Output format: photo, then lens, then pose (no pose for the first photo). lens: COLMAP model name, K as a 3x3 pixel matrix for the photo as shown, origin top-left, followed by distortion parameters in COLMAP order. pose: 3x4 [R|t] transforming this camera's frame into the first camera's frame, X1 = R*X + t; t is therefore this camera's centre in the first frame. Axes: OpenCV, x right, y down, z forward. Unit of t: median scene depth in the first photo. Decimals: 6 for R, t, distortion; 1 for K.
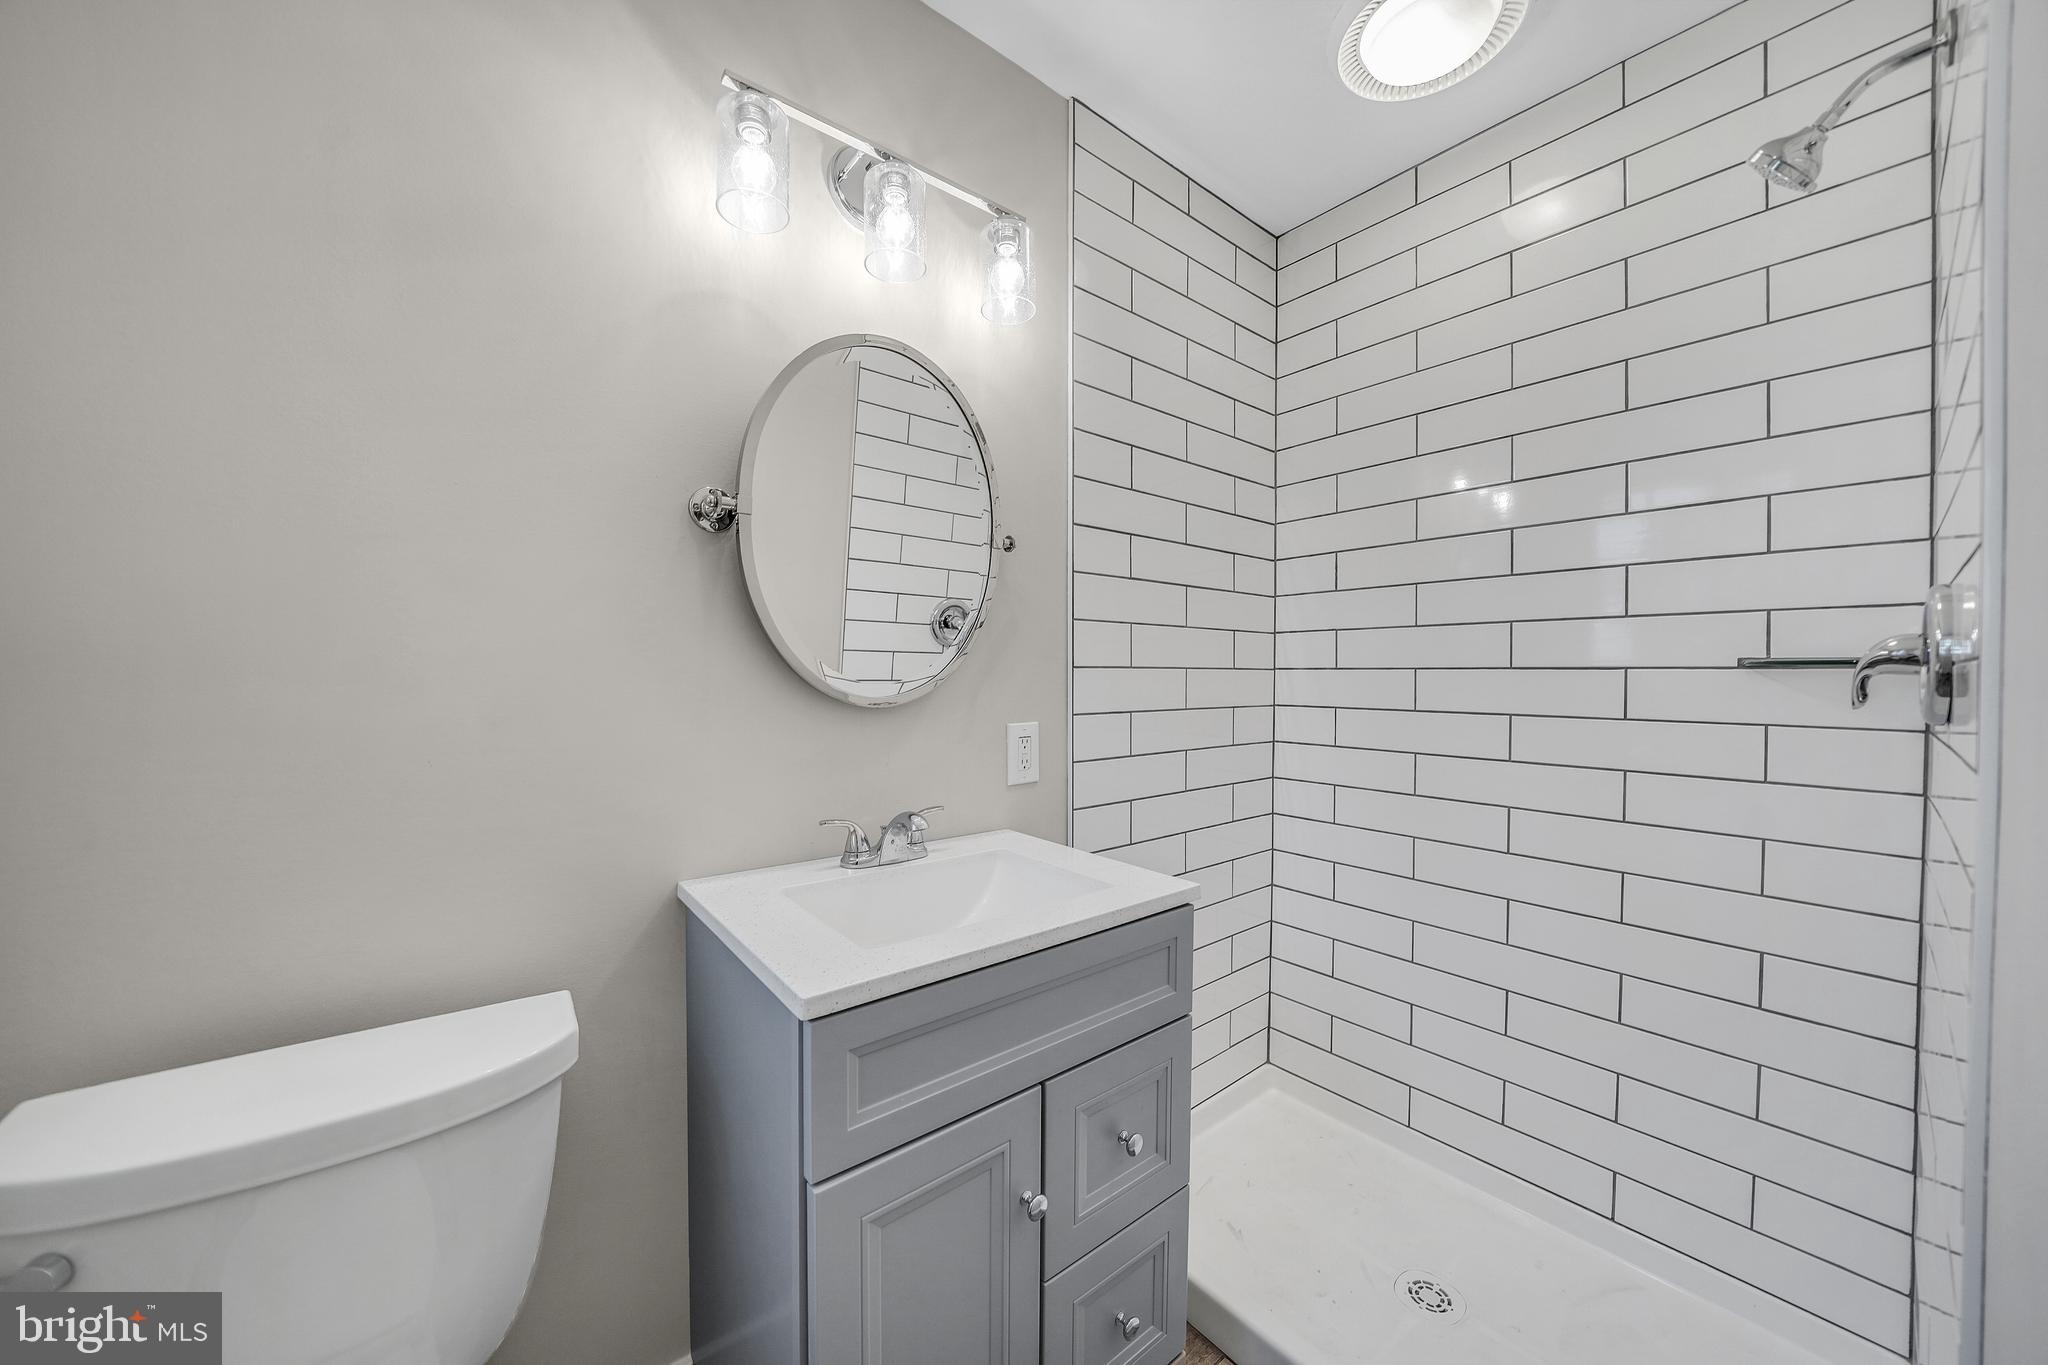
lens RADIAL K [[711.7, 0, 1027.2], [0, 711.7, 681.0], [0, 0, 1]] dist [-0.024315, 0.001643]
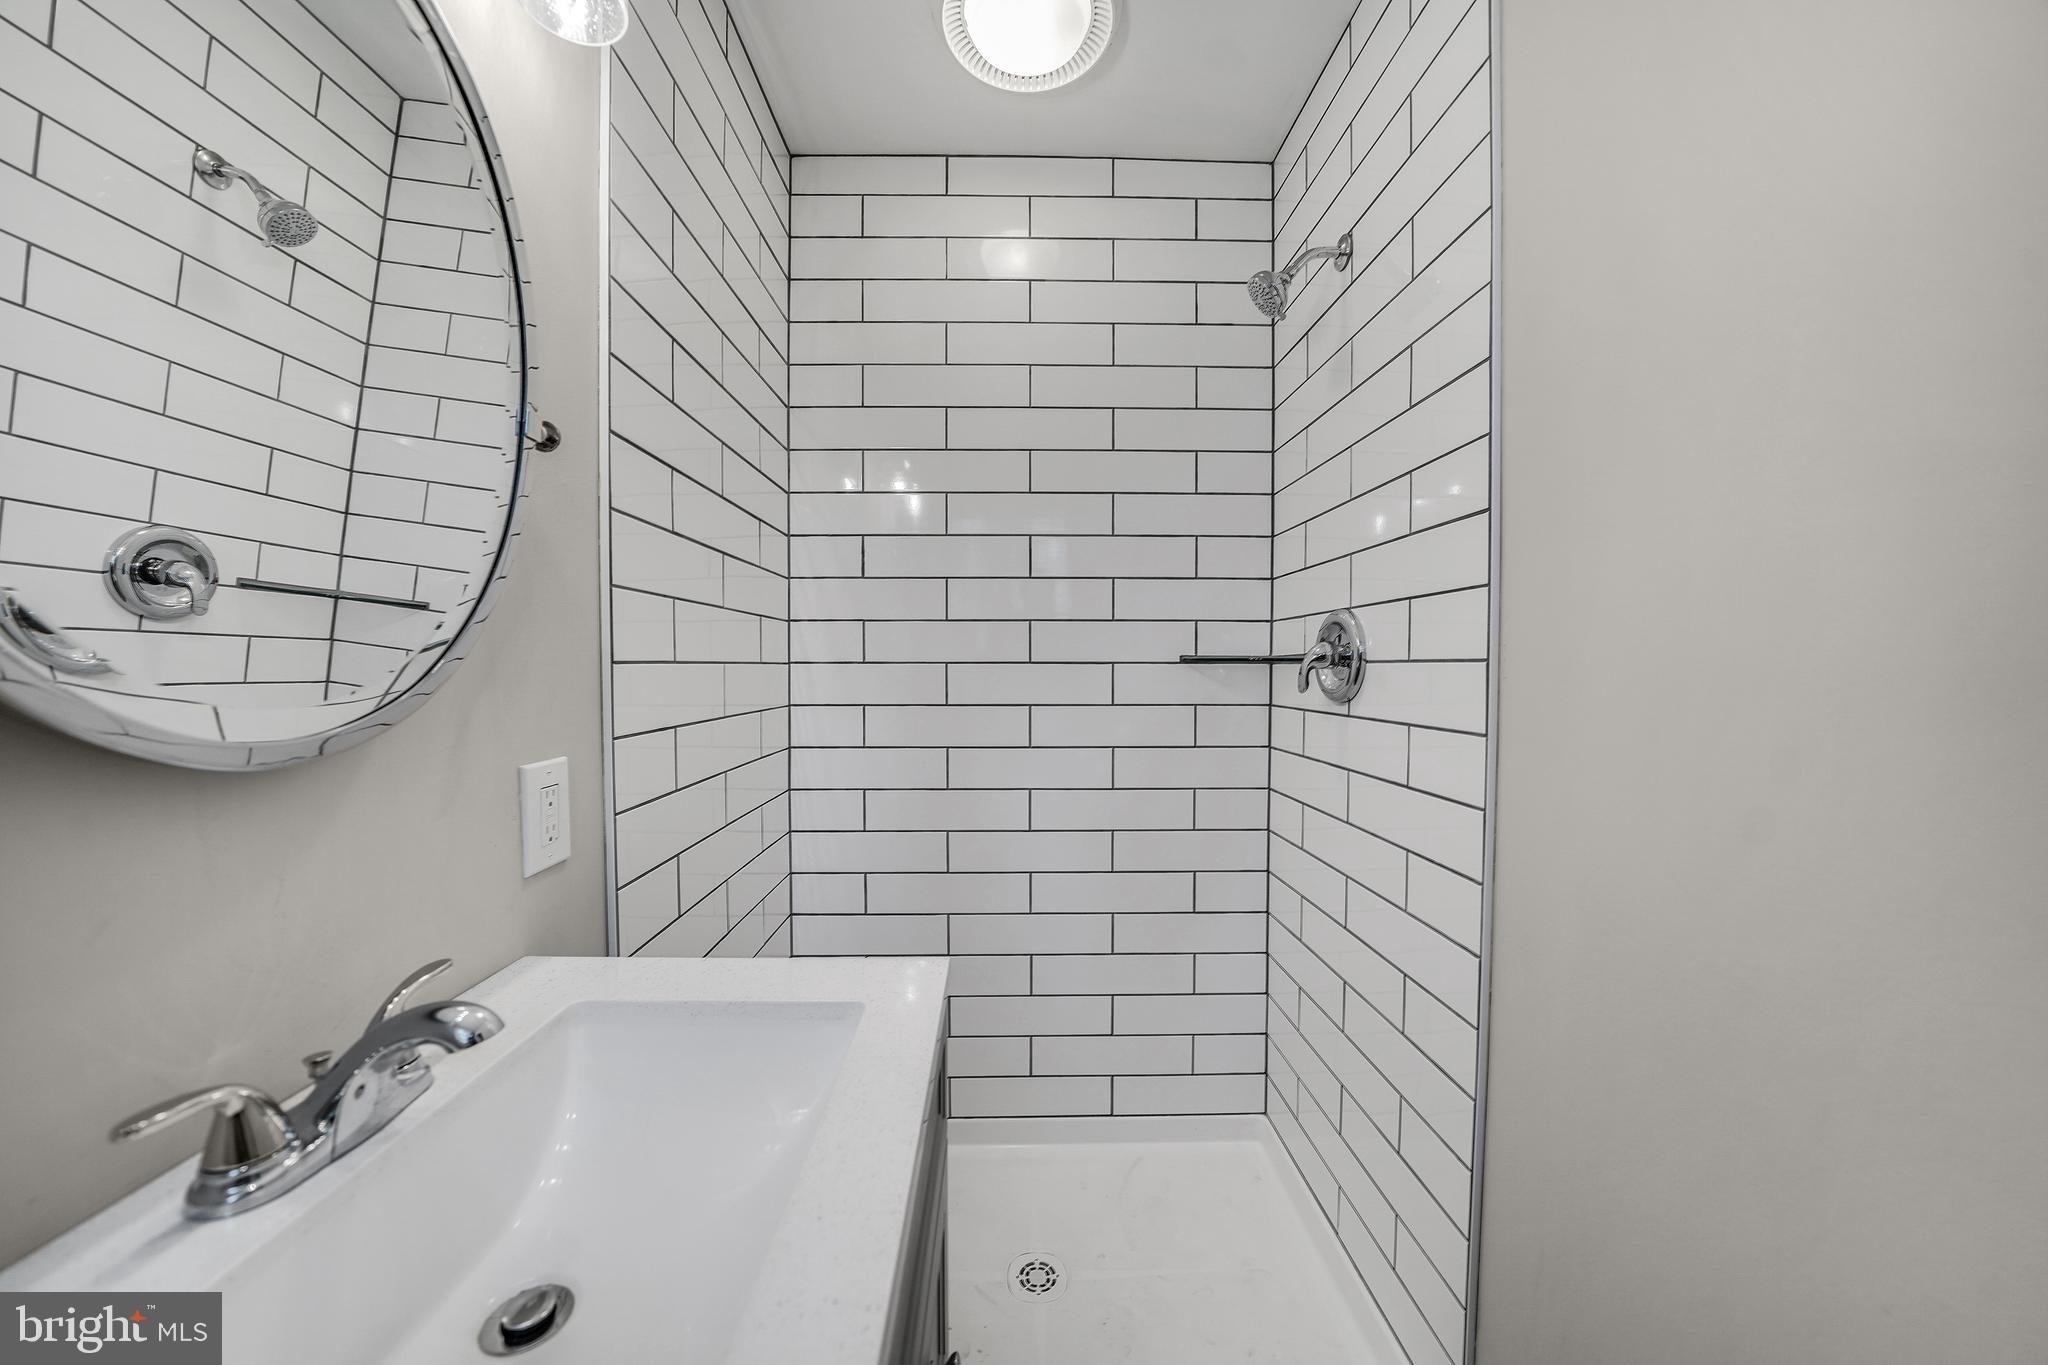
lens RADIAL K [[711.7, 0, 1020.0], [0, 711.7, 679.8], [0, 0, 1]] dist [-0.024315, 0.001643]
pose [[0.614516, -0.020464, 0.788639, -0.179778], [0.009813, 0.999784, 0.018297, -0.010743], [-0.788843, -0.003505, 0.614585, 0.300074]]
